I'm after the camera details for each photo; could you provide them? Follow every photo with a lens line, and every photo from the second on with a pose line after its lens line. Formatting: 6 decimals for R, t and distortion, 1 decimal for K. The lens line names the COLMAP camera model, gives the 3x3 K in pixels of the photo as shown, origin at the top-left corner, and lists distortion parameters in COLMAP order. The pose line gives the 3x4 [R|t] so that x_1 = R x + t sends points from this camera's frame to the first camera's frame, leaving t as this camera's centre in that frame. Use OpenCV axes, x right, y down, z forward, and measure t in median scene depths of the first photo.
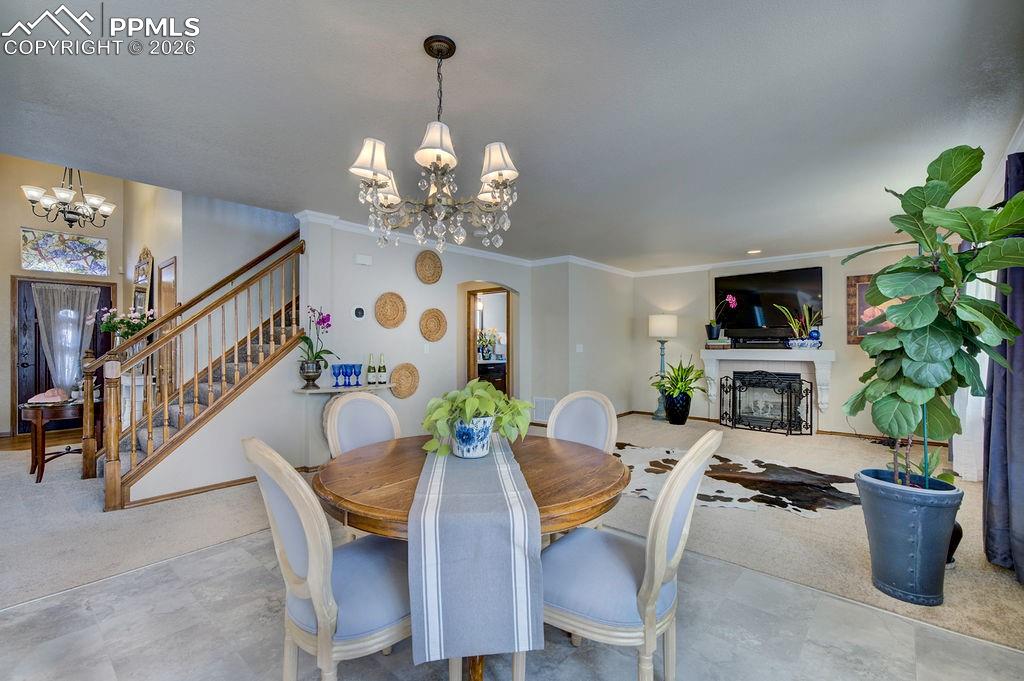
lens RADIAL K [[428.8, 0, 512.0], [0, 428.8, 340.5], [0, 0, 1]] dist [0.028230, 0.000129]
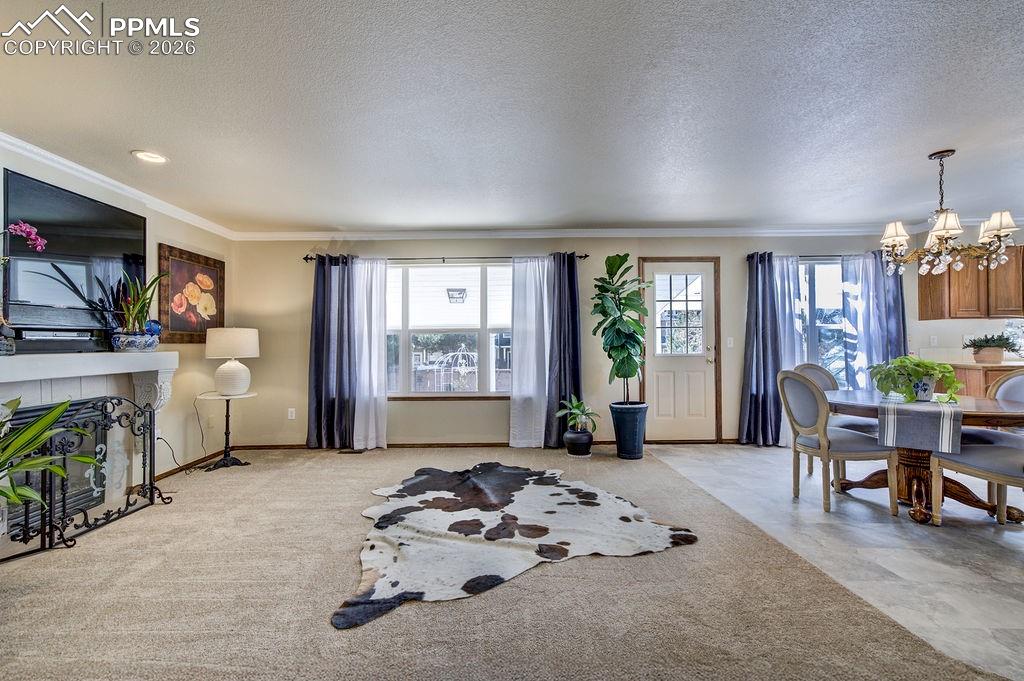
lens RADIAL K [[428.8, 0, 512.0], [0, 428.8, 340.5], [0, 0, 1]] dist [0.028230, 0.000129]
pose [[-0.667246, 0.011037, 0.744755, -0.090188], [0.003005, 0.999922, -0.012126, 0.012702], [-0.744831, -0.005853, -0.667228, 0.948566]]
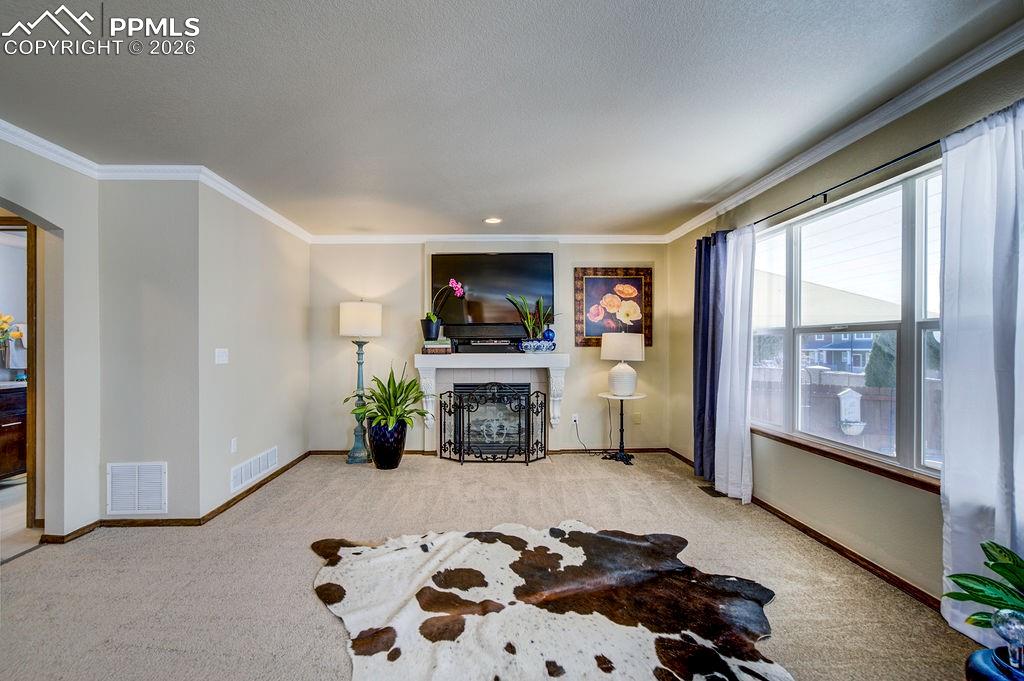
lens RADIAL K [[456.7, 0, 478.5], [0, 456.7, 349.5], [0, 0, 1]] dist [-0.044465, 0.043673]
pose [[0.753375, -0.007604, 0.657547, 0.032038], [-0.003373, 0.999875, 0.015427, 0.000965], [-0.657583, -0.013840, 0.753255, 0.406262]]
